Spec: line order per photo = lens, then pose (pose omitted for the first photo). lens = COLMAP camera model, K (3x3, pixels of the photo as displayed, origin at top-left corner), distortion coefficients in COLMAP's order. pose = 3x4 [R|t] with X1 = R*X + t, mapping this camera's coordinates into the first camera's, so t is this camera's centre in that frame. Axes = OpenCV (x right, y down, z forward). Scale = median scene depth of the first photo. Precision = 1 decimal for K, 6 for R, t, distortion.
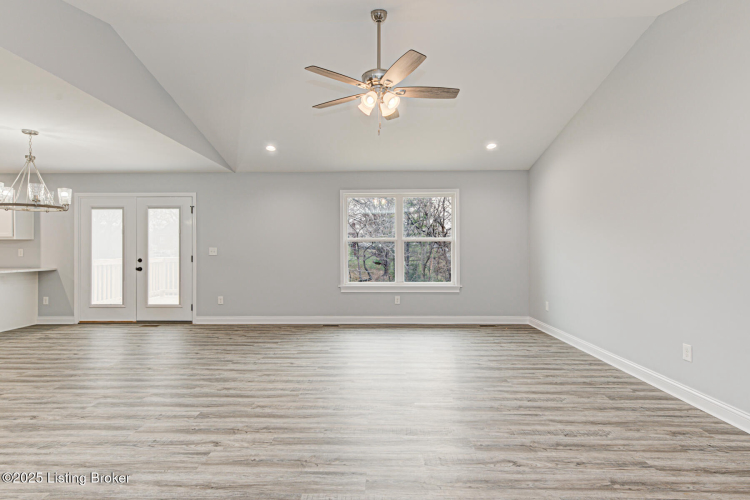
lens RADIAL K [[393.5, 0, 416.5], [0, 393.5, 246.0], [0, 0, 1]] dist [0.015177, 0.001621]
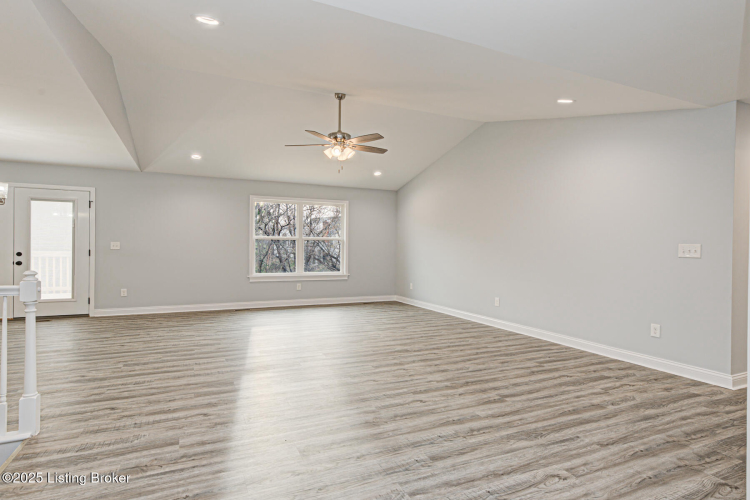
lens RADIAL K [[393.5, 0, 409.7], [0, 393.5, 248.2], [0, 0, 1]] dist [0.015177, 0.001621]
pose [[0.900699, 0.011593, 0.434290, -0.271808], [-0.017715, 0.999793, 0.010052, -0.004382], [-0.434083, -0.016747, 0.900717, -0.274301]]
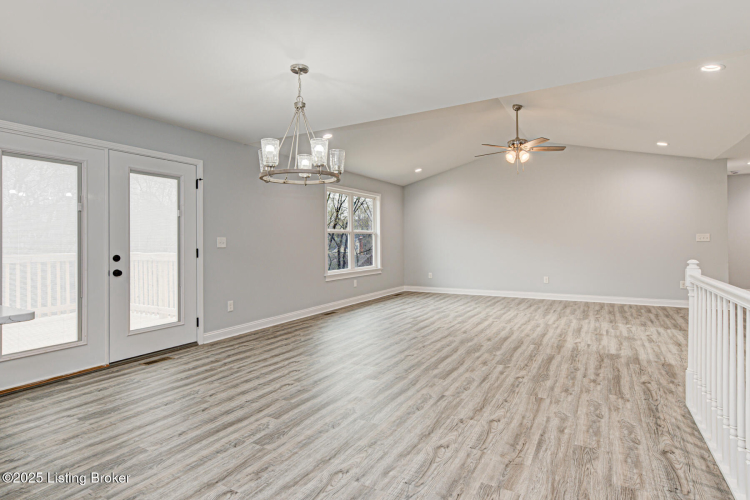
lens RADIAL K [[393.5, 0, 373.4], [0, 393.5, 244.5], [0, 0, 1]] dist [0.015177, 0.001621]
pose [[0.471085, -0.009306, 0.882039, -1.044295], [-0.003586, 0.999916, 0.012465, 0.006512], [-0.882081, -0.009035, 0.471012, 0.393039]]
